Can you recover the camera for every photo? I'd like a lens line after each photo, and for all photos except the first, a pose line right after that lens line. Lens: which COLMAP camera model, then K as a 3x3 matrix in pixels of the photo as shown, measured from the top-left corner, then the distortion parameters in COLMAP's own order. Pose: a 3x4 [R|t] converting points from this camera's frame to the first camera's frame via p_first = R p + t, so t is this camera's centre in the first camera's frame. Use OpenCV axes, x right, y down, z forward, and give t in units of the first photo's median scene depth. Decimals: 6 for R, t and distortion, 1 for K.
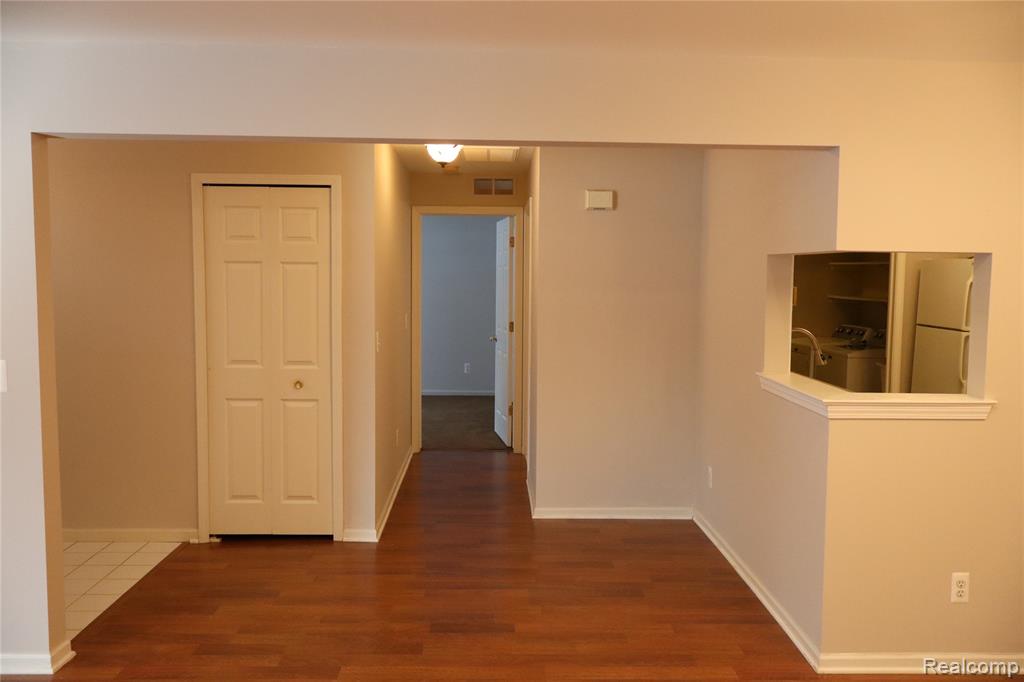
lens RADIAL K [[848.3, 0, 513.9], [0, 848.3, 337.9], [0, 0, 1]] dist [-0.005040, -0.001992]
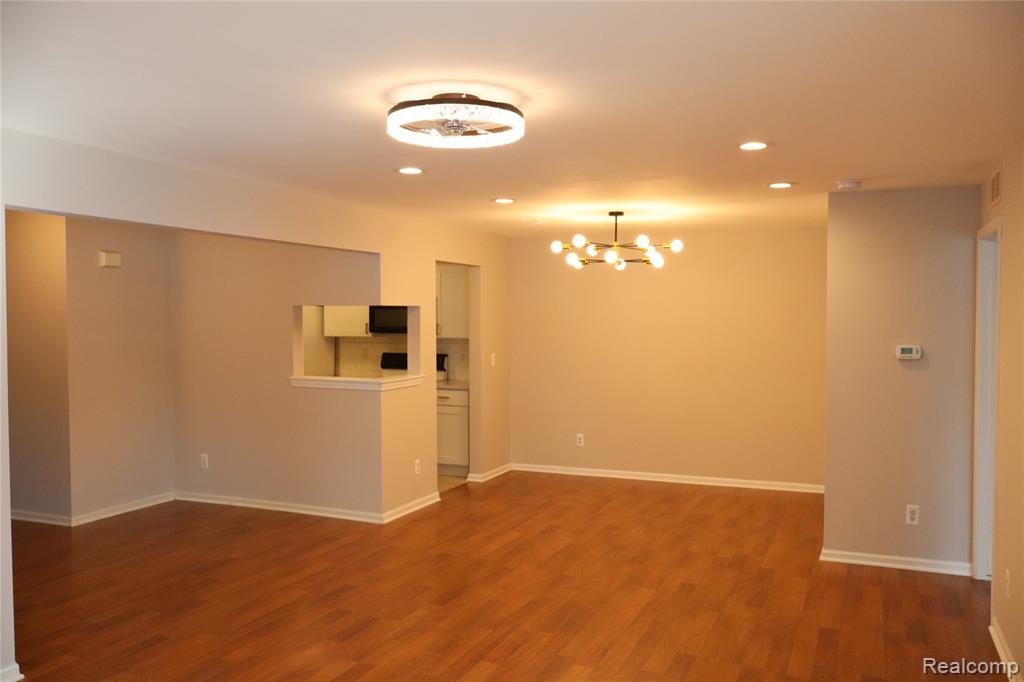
lens RADIAL K [[848.3, 0, 513.9], [0, 848.3, 337.9], [0, 0, 1]] dist [-0.005040, -0.001992]
pose [[0.408145, -0.037941, 0.912128, -0.814873], [0.074177, 0.997211, 0.008288, -0.012966], [-0.909898, 0.064276, 0.409821, -0.055903]]
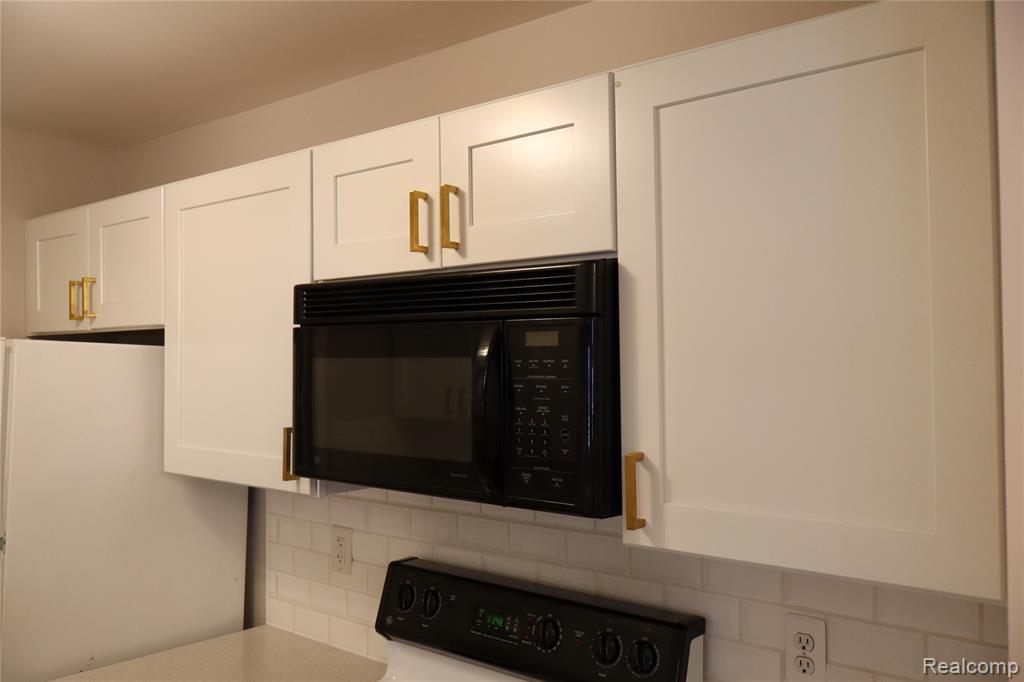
lens RADIAL K [[850.7, 0, 513.7], [0, 850.7, 340.0], [0, 0, 1]] dist [-0.005395, -0.005869]
pose [[0.653727, 0.003097, 0.756724, 0.442661], [0.069621, 0.995504, -0.064220, -0.056477], [-0.753521, 0.094666, 0.650572, 0.629023]]
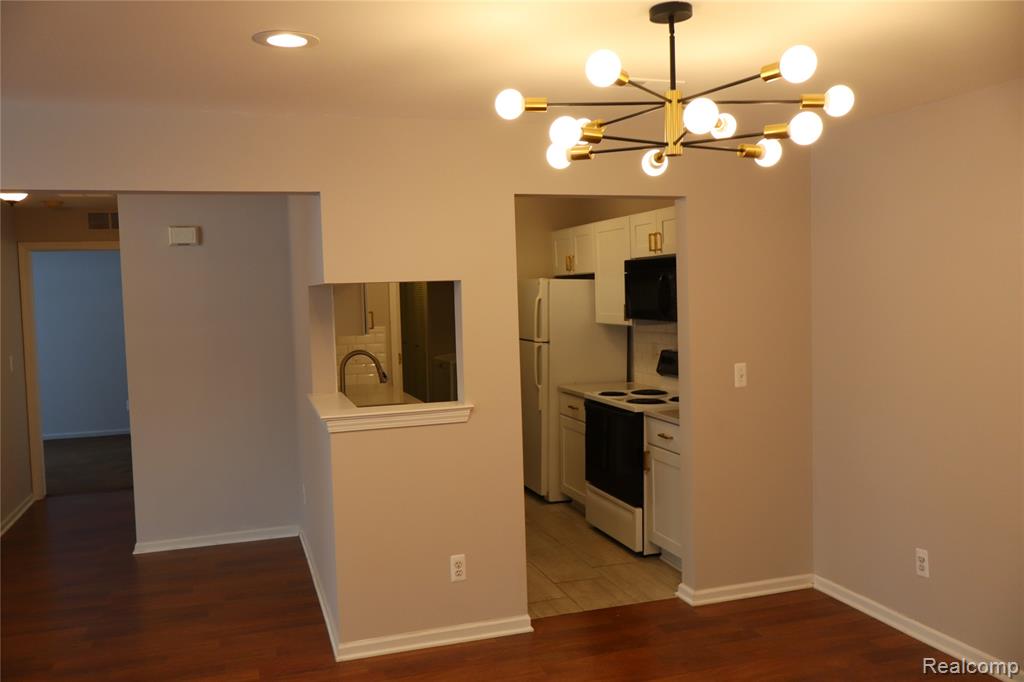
lens RADIAL K [[848.3, 0, 513.9], [0, 848.3, 337.9], [0, 0, 1]] dist [-0.005040, -0.001992]
pose [[0.956619, -0.056558, 0.285799, 0.184750], [0.063268, 0.997894, -0.014292, 0.000848], [-0.284388, 0.031754, 0.958183, -0.095404]]
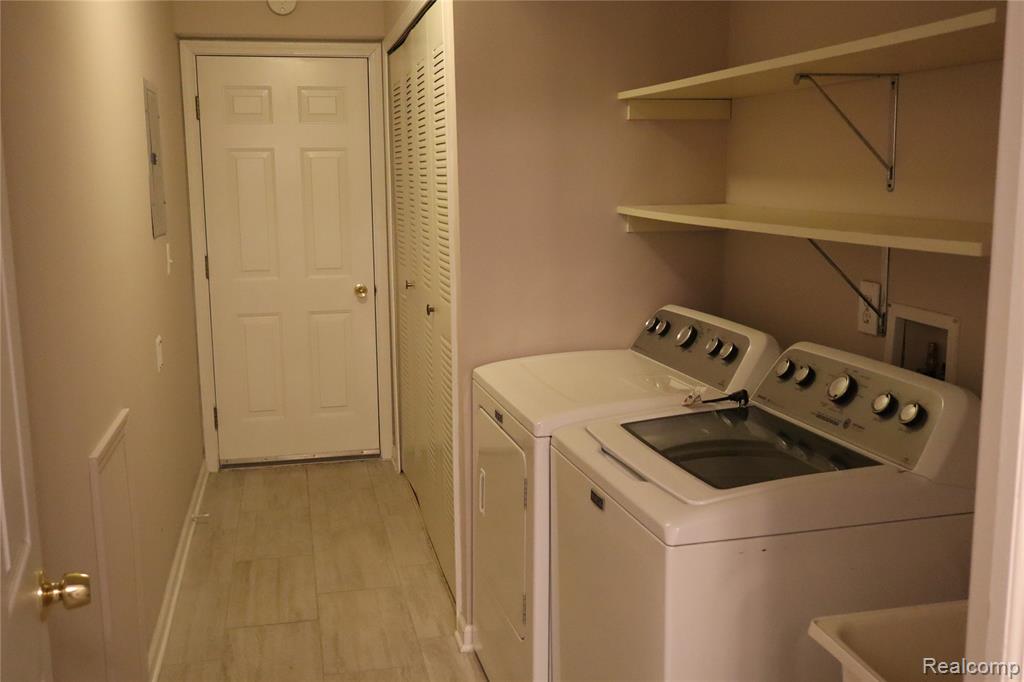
lens RADIAL K [[1015.9, 0, 512.0], [0, 1015.9, 341.0], [0, 0, 1]] dist [0.004066, 0.003964]
pose [[0.982300, -0.055926, 0.178770, 0.449142], [0.039546, 0.994795, 0.093913, -0.064374], [-0.183092, -0.085181, 0.979399, 1.098106]]
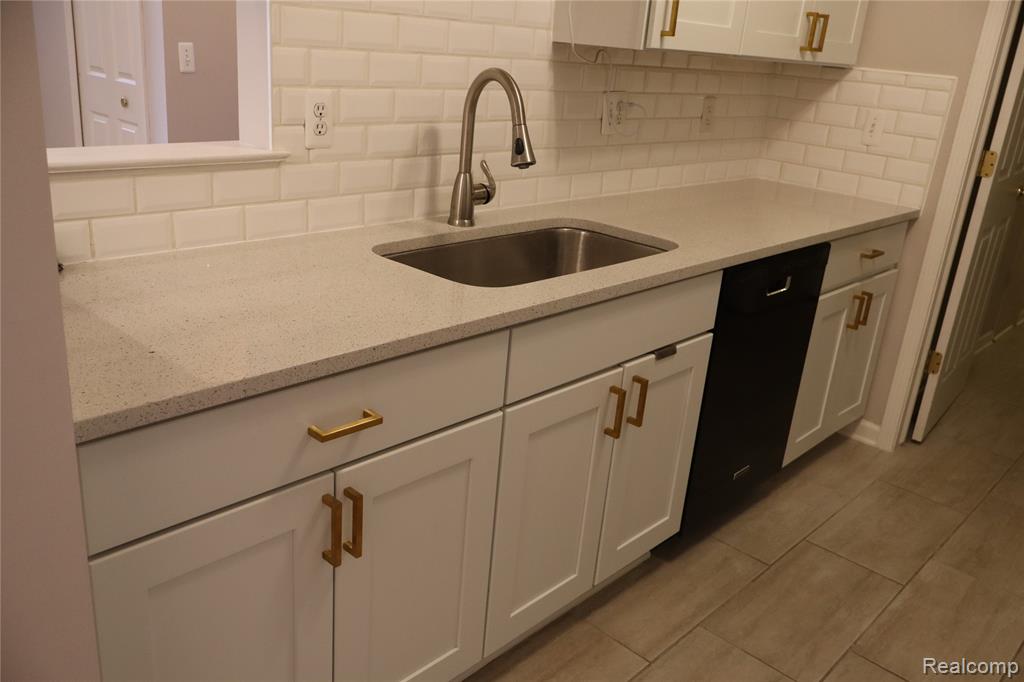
lens RADIAL K [[850.7, 0, 513.7], [0, 850.7, 340.0], [0, 0, 1]] dist [-0.005395, -0.005869]
pose [[0.705862, 0.283437, -0.649171, 0.564099], [-0.128241, 0.952445, 0.276410, -0.001573], [0.696645, -0.111857, 0.708643, 0.601309]]
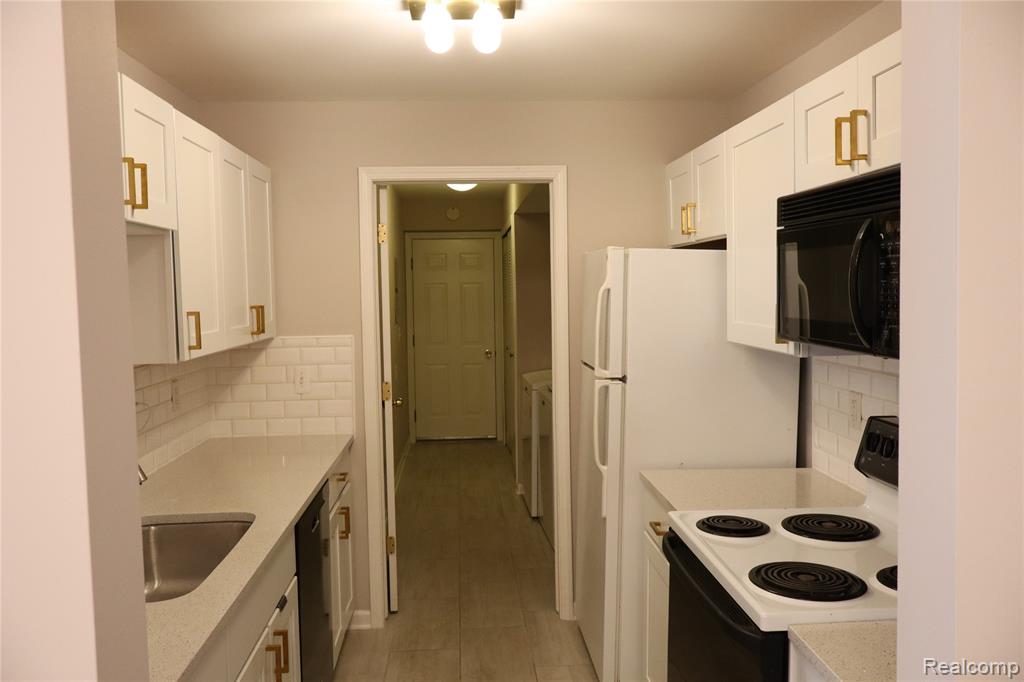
lens RADIAL K [[848.3, 0, 513.9], [0, 848.3, 337.9], [0, 0, 1]] dist [-0.005040, -0.001992]
pose [[0.998970, -0.033060, 0.031090, 0.483638], [0.033552, 0.999318, -0.015452, -0.029040], [-0.030558, 0.016479, 0.999397, 0.465444]]
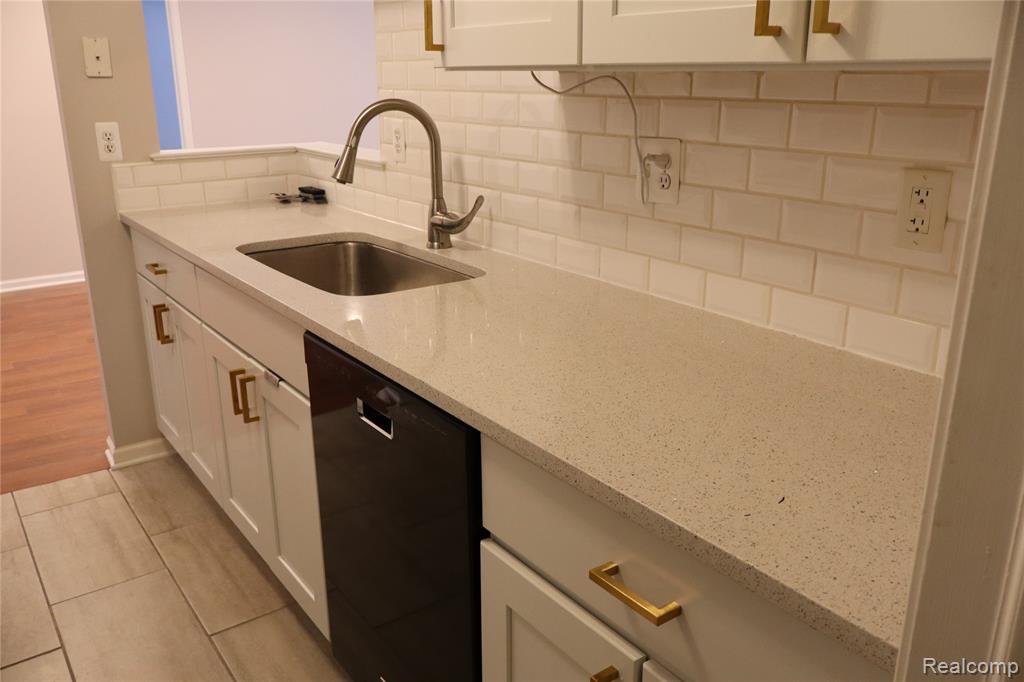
lens RADIAL K [[848.3, 0, 513.9], [0, 848.3, 337.9], [0, 0, 1]] dist [-0.005040, -0.001992]
pose [[-0.826398, 0.161271, -0.539498, 0.476969], [-0.049235, 0.933743, 0.354541, -0.048756], [0.560930, 0.319554, -0.763703, 1.225127]]
